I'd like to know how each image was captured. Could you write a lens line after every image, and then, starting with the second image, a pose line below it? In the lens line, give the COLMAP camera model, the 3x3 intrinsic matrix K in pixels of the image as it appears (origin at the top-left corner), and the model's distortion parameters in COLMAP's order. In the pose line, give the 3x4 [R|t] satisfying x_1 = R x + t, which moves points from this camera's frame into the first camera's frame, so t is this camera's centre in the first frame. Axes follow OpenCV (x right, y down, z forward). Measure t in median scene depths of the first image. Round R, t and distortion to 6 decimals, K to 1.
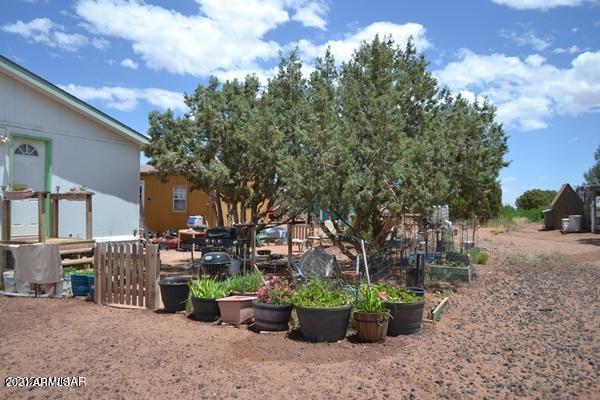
lens RADIAL K [[477.6, 0, 300.7], [0, 477.6, 202.3], [0, 0, 1]] dist [-0.023953, 0.028549]
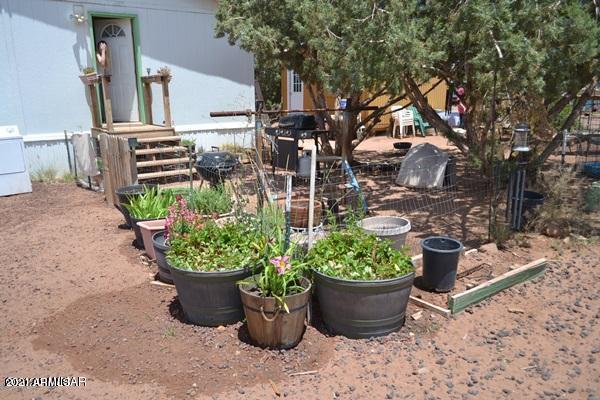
lens RADIAL K [[477.6, 0, 301.1], [0, 477.6, 201.1], [0, 0, 1]] dist [-0.023953, 0.028549]
pose [[0.878499, 0.089805, -0.469227, 0.218829], [0.024949, 0.972209, 0.232782, 0.009226], [0.477092, -0.216205, 0.851844, 0.315550]]
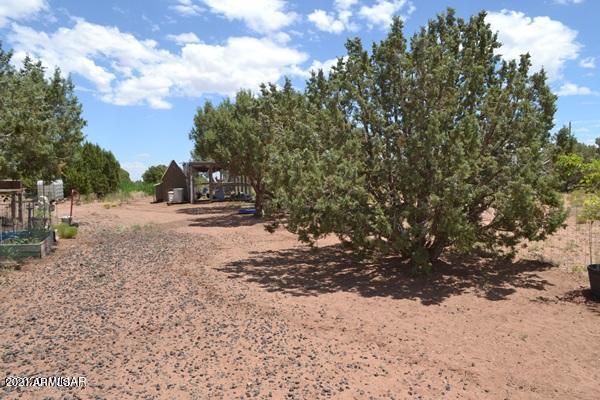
lens RADIAL K [[477.6, 0, 299.1], [0, 477.6, 200.7], [0, 0, 1]] dist [-0.023953, 0.028549]
pose [[0.754250, -0.033051, 0.655755, 0.103012], [0.001201, 0.998800, 0.048960, 0.003385], [-0.656587, -0.036141, 0.753384, -0.064706]]
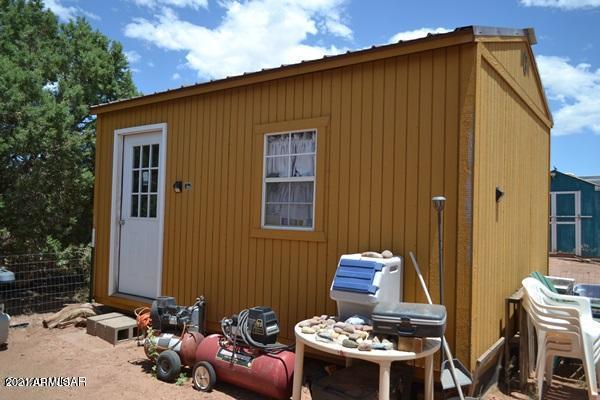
lens RADIAL K [[477.6, 0, 296.1], [0, 477.6, 199.6], [0, 0, 1]] dist [-0.023953, 0.028549]
pose [[0.991096, 0.011692, -0.132634, -0.378642], [-0.014766, 0.999644, -0.022220, 0.015015], [0.132327, 0.023981, 0.990916, 1.313230]]
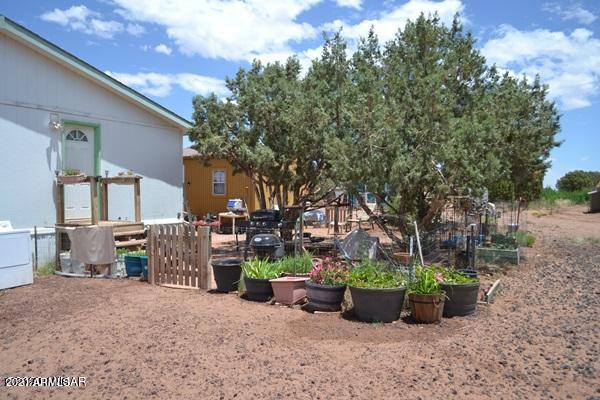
lens RADIAL K [[477.6, 0, 300.0], [0, 477.6, 205.4], [0, 0, 1]] dist [-0.023953, 0.028549]
pose [[0.997846, -0.003494, -0.065504, -0.027255], [0.006173, 0.999150, 0.040747, 0.001796], [0.065306, -0.041064, 0.997020, -0.003711]]
